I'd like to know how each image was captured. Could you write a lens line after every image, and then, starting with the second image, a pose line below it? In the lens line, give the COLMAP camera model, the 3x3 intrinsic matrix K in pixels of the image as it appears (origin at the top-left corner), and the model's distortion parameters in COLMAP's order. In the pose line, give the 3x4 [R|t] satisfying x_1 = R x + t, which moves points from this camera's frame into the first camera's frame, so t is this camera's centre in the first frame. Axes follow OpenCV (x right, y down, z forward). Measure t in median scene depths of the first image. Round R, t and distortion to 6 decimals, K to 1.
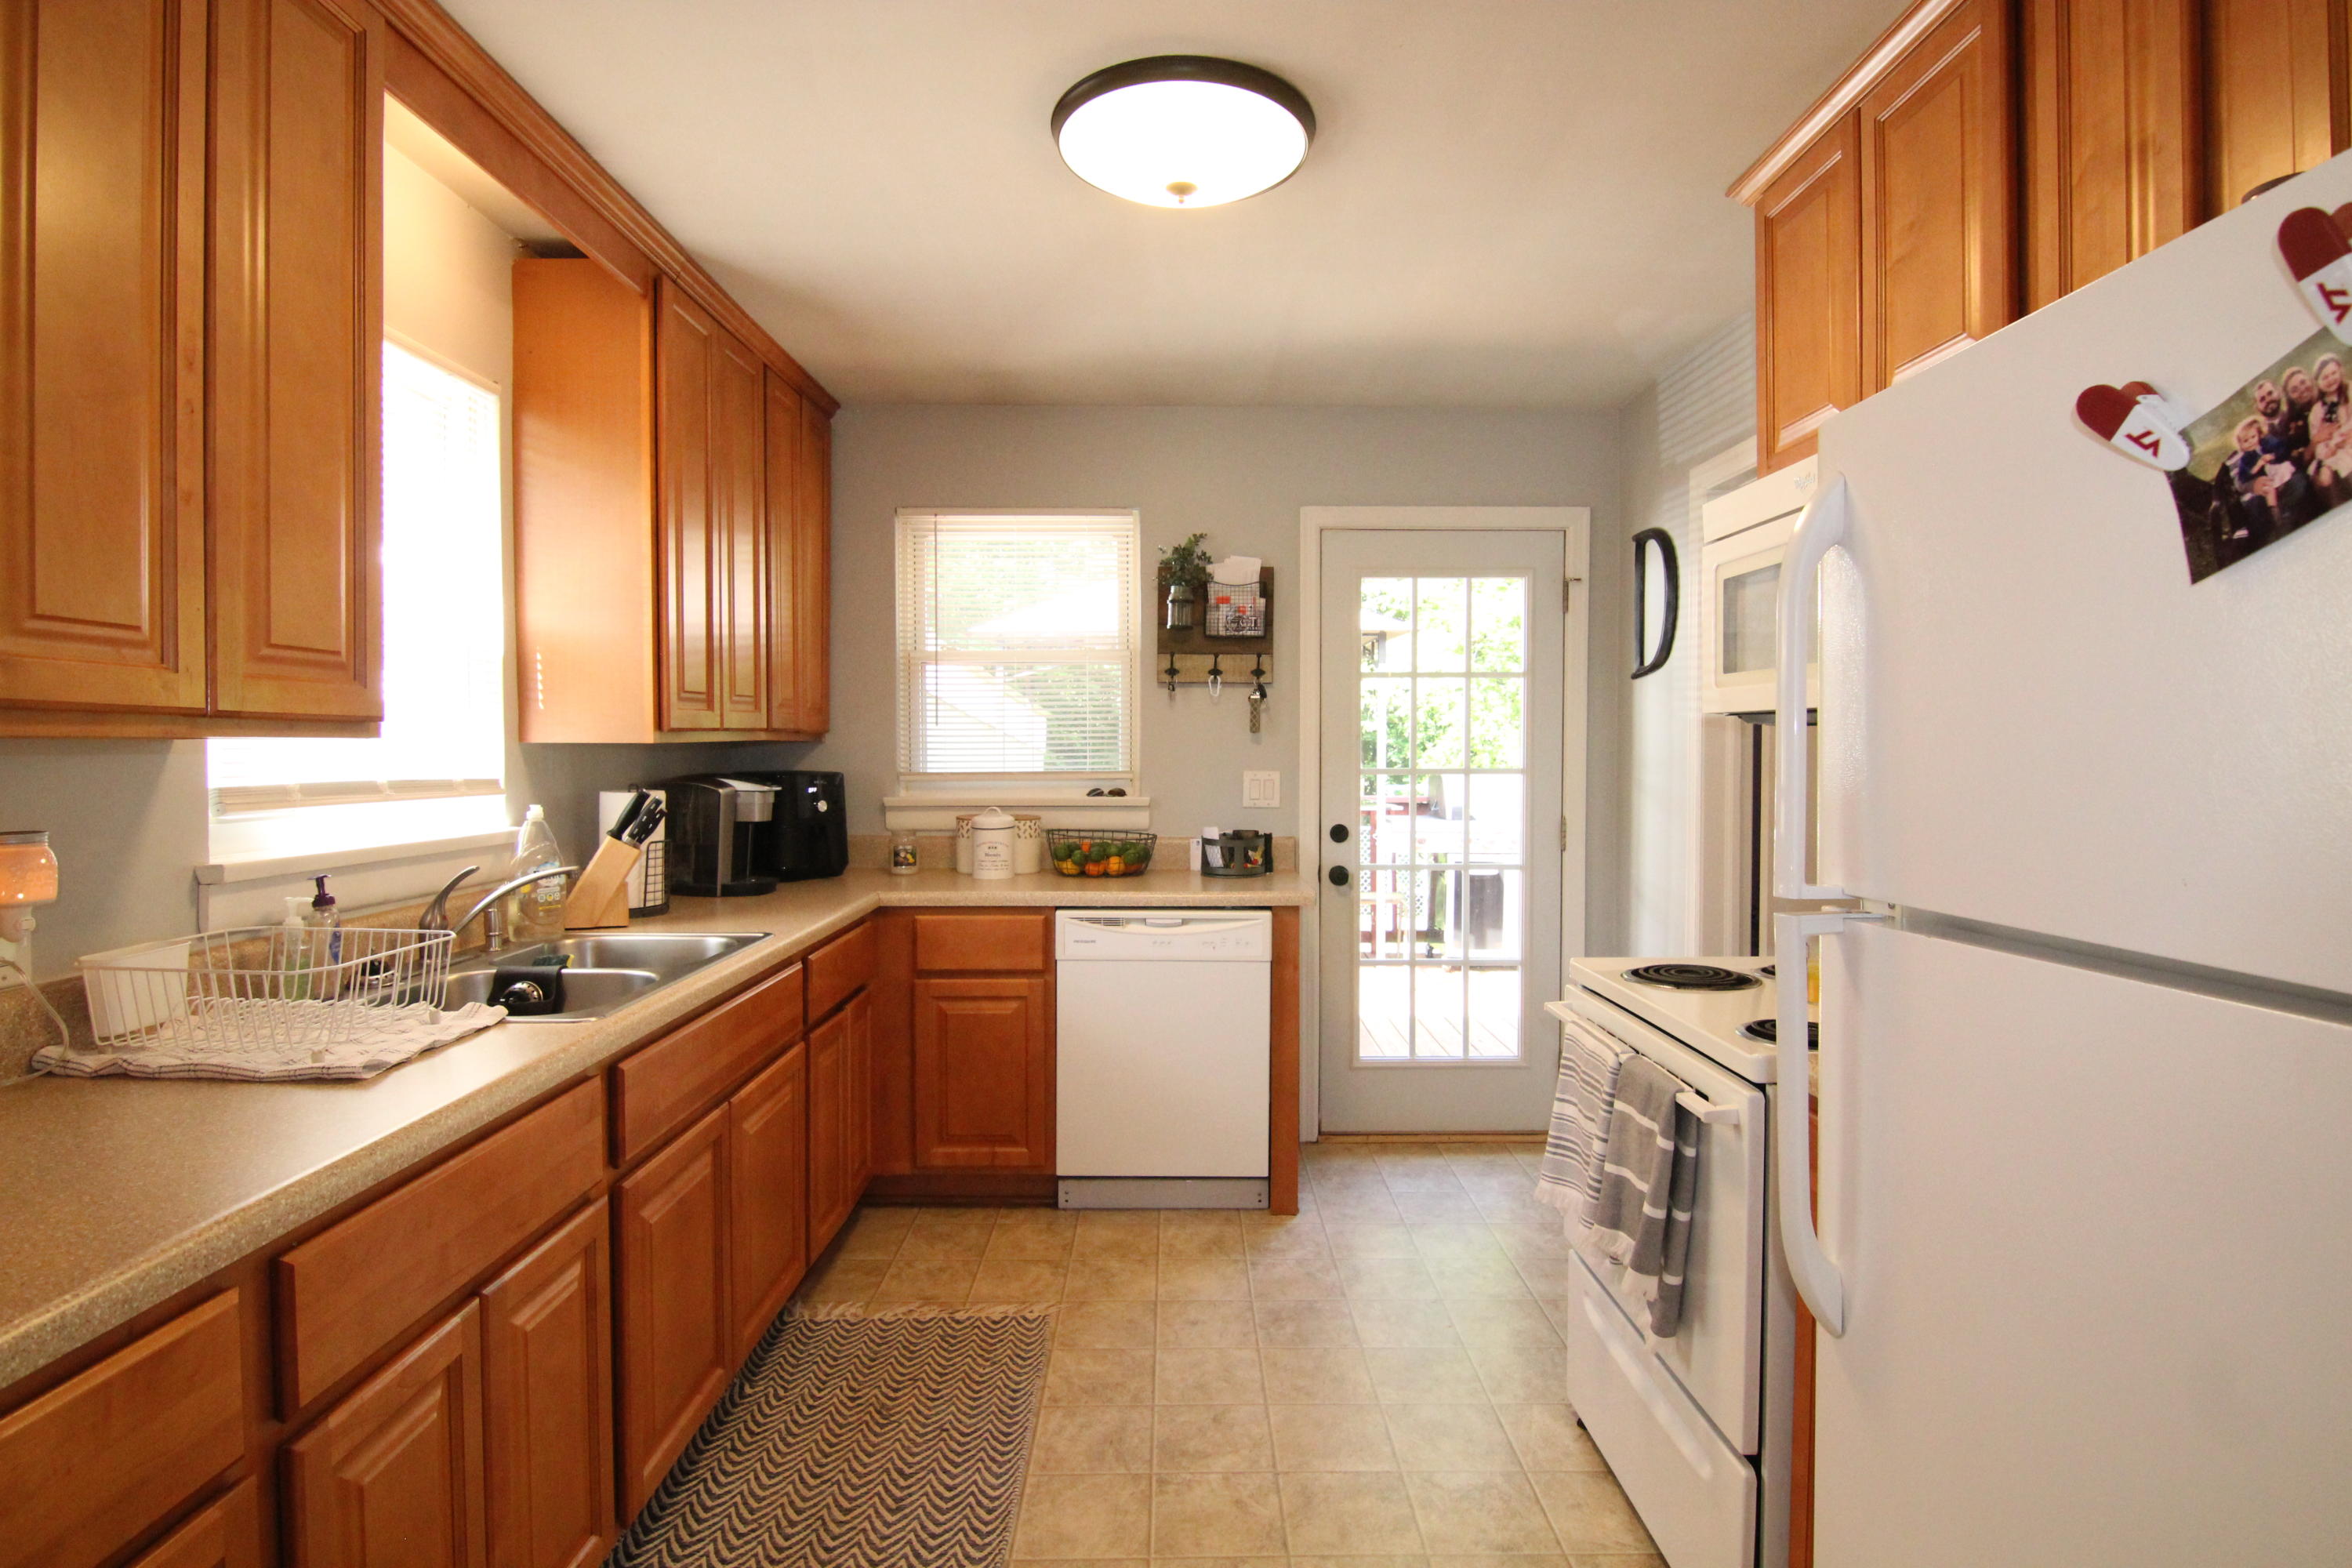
lens RADIAL K [[1201.4, 0, 1182.3], [0, 1201.4, 774.8], [0, 0, 1]] dist [-0.001256, -0.014480]
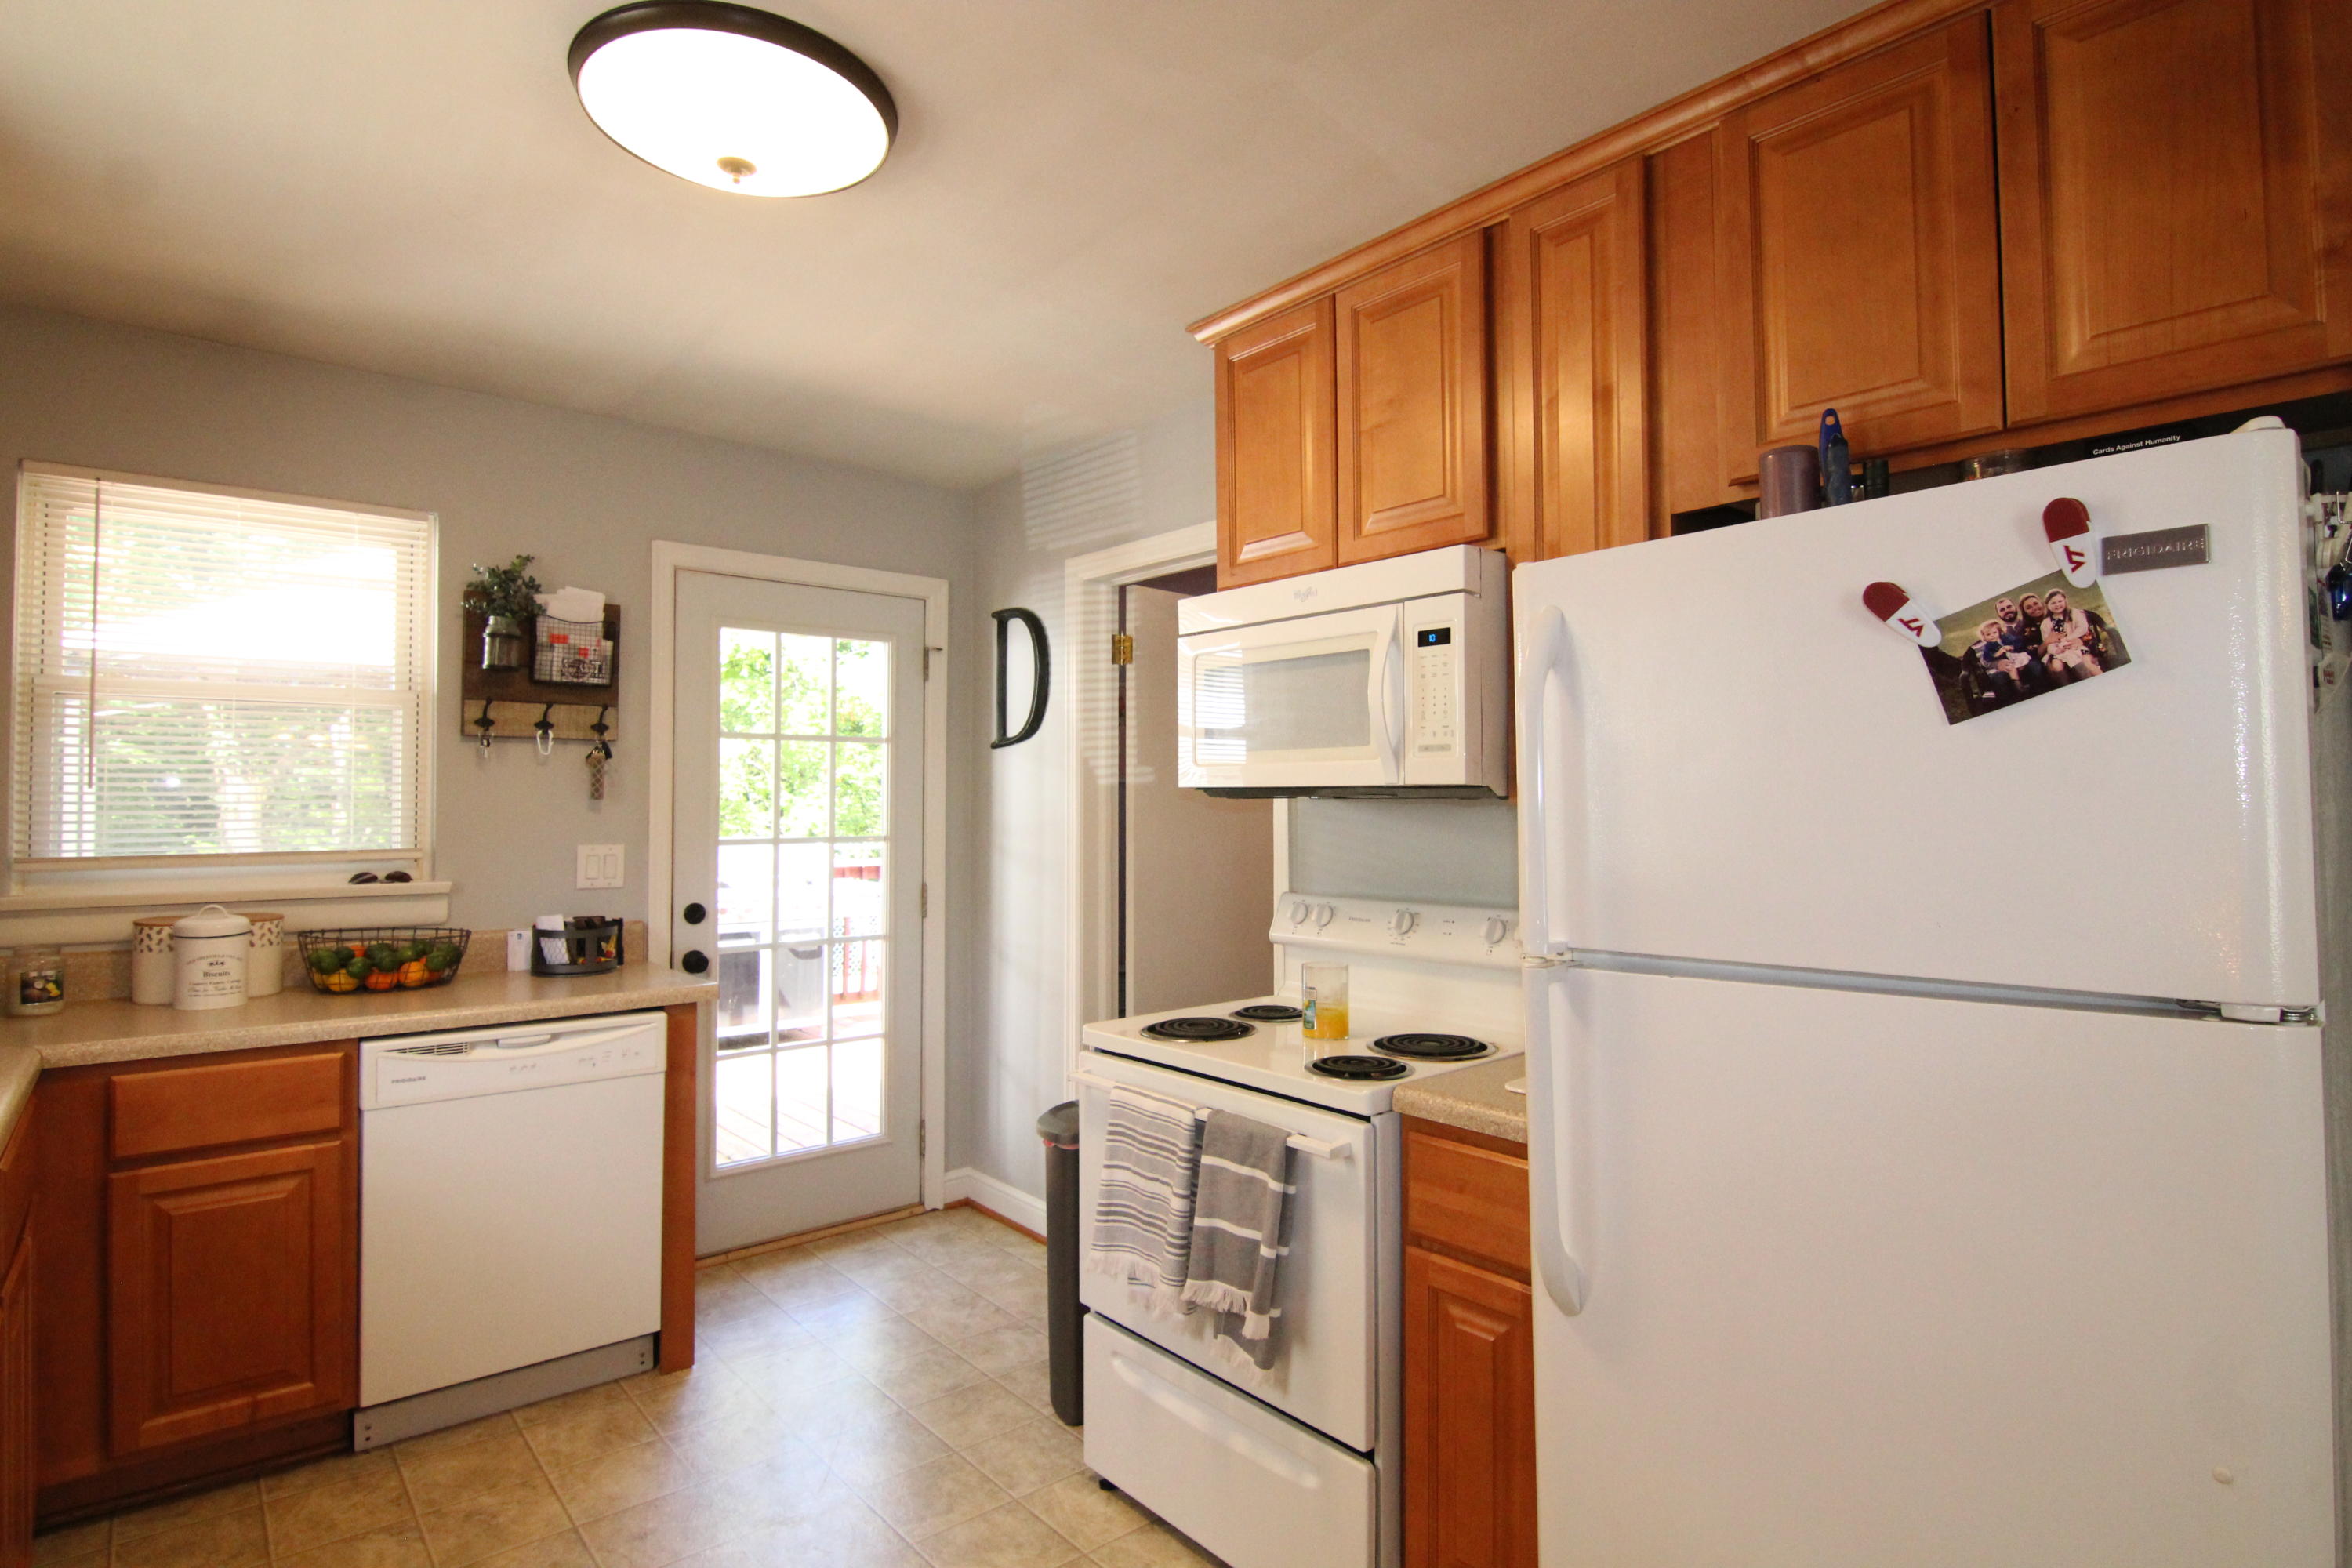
lens RADIAL K [[1201.4, 0, 1182.3], [0, 1201.4, 774.8], [0, 0, 1]] dist [-0.001256, -0.014480]
pose [[0.761669, 0.014062, 0.647814, -0.197940], [0.016974, 0.998988, -0.041642, -0.011763], [-0.647744, 0.042713, 0.760660, 0.110965]]
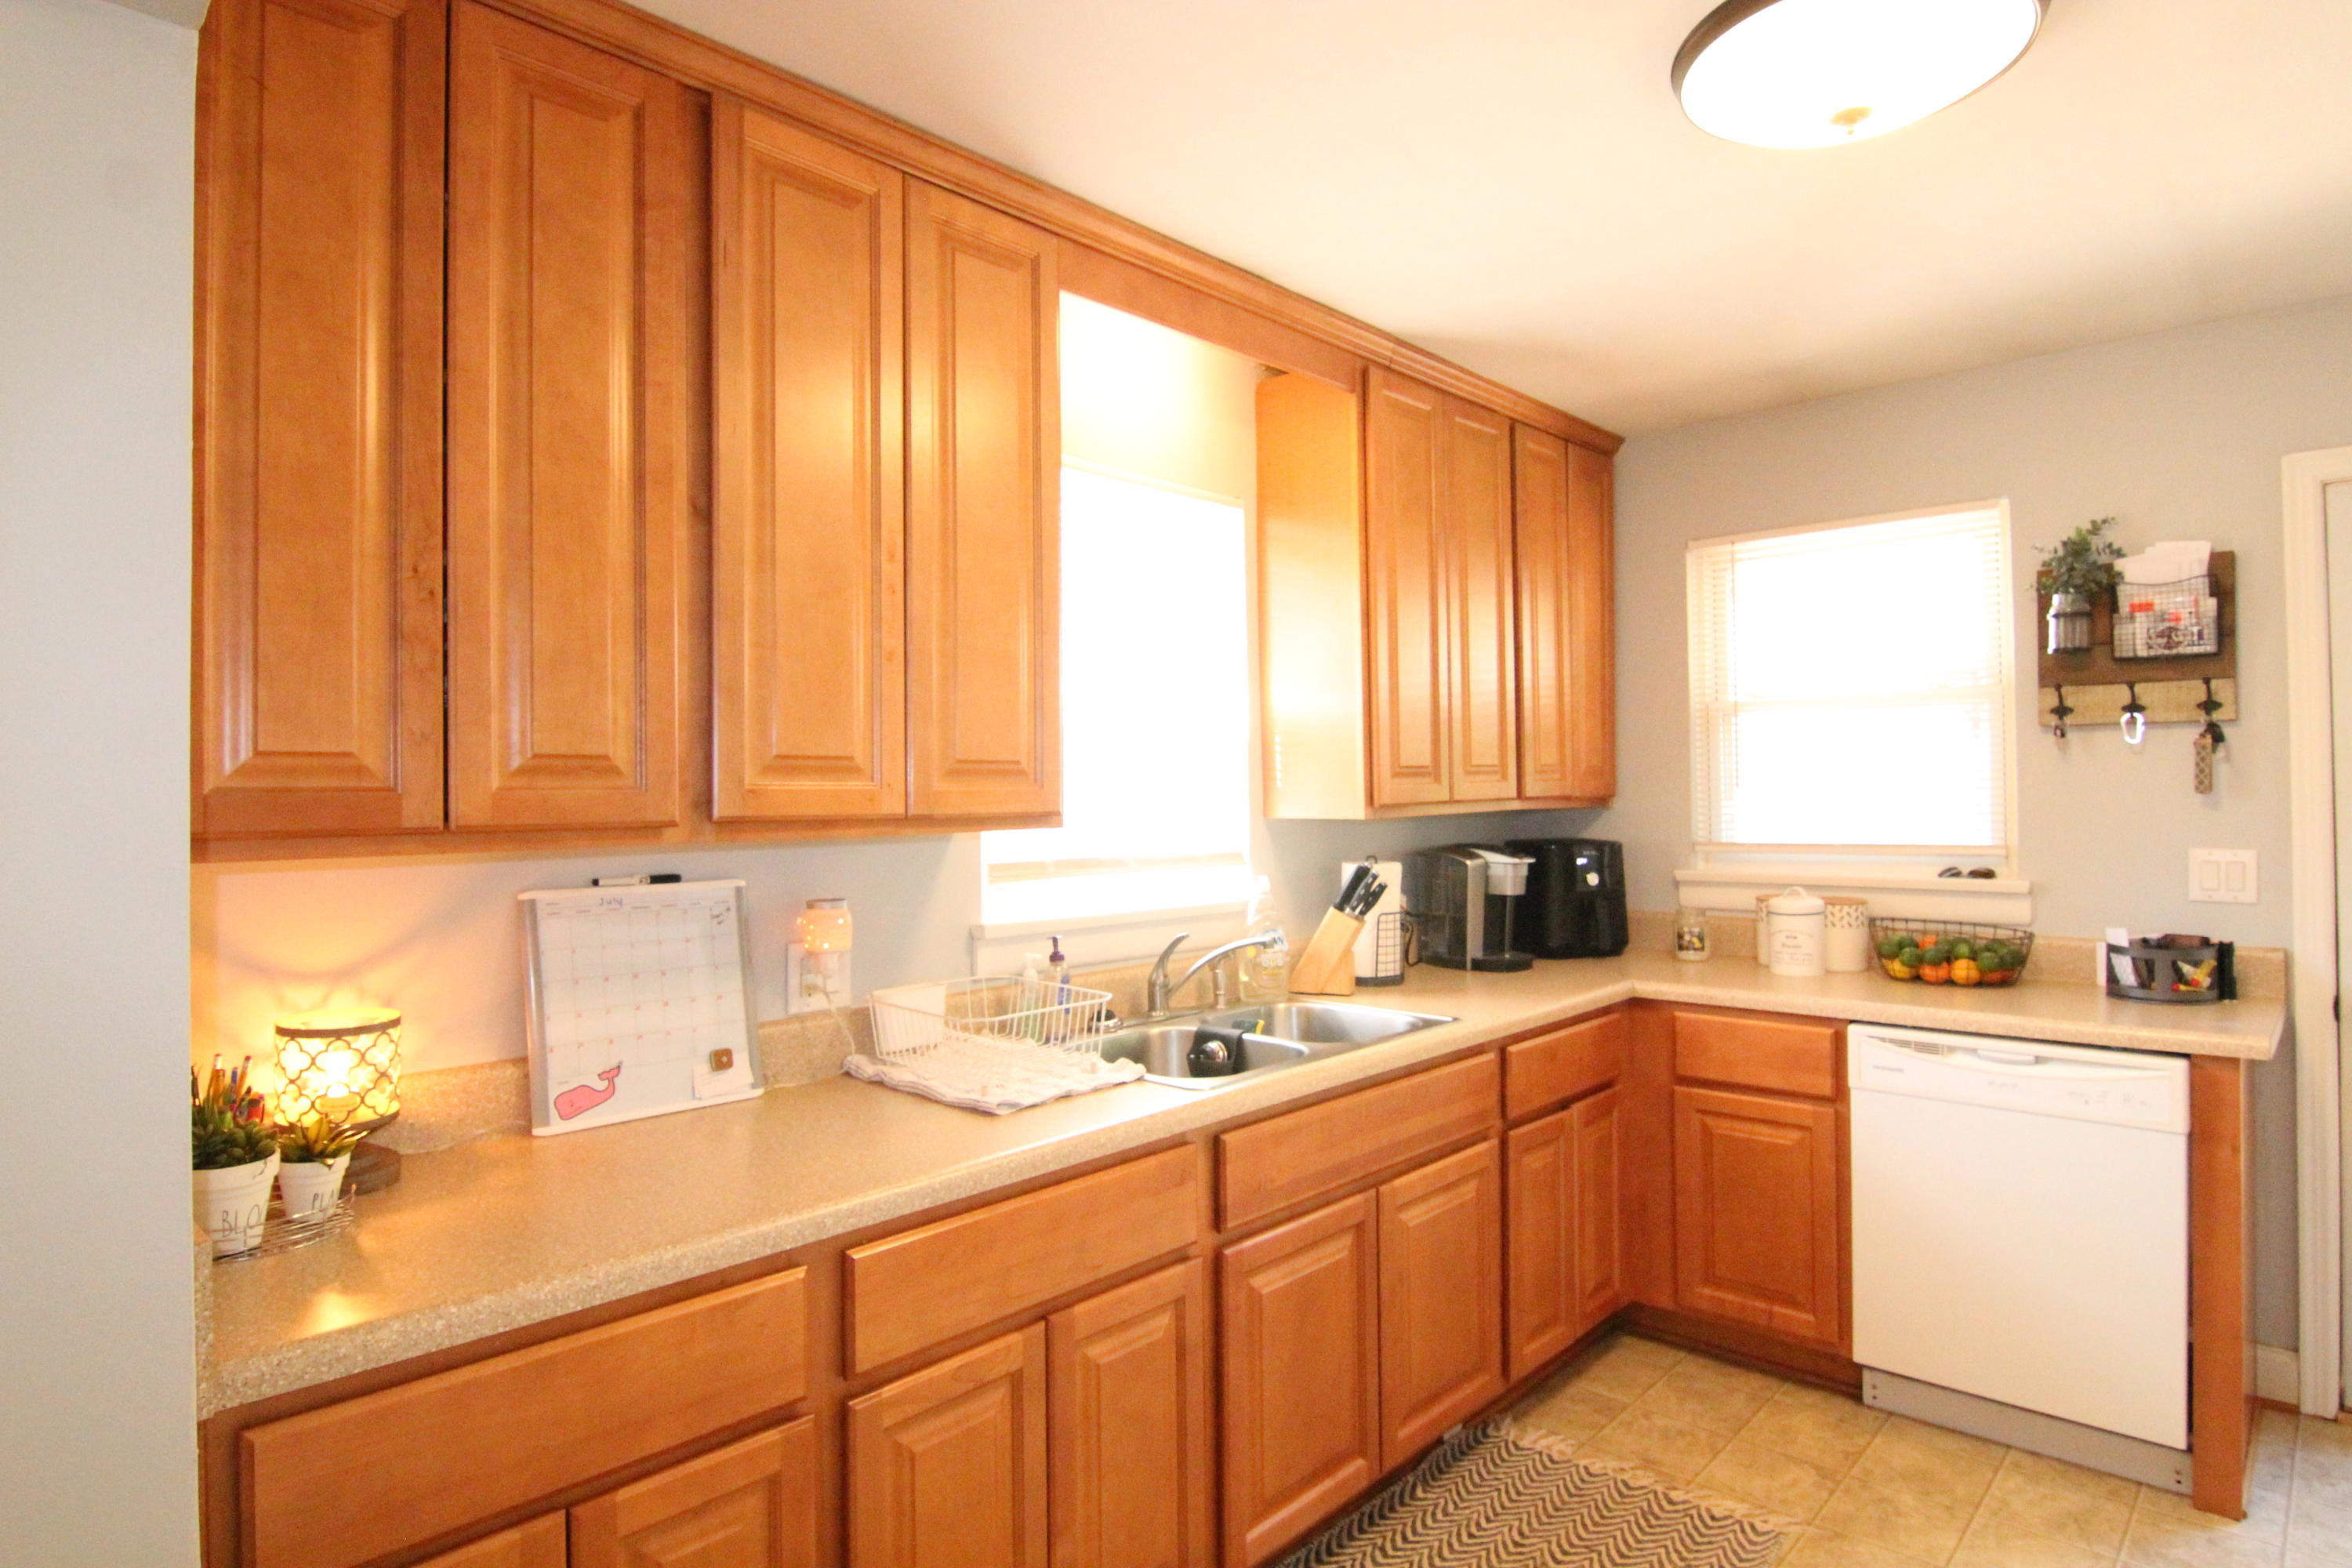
lens RADIAL K [[1277.2, 0, 1177.8], [0, 1277.2, 777.4], [0, 0, 1]] dist [-0.000817, -0.015643]
pose [[0.723160, -0.017316, -0.690464, 0.157903], [-0.004590, 0.999543, -0.029874, -0.022818], [0.690665, 0.024773, 0.722750, 0.079494]]
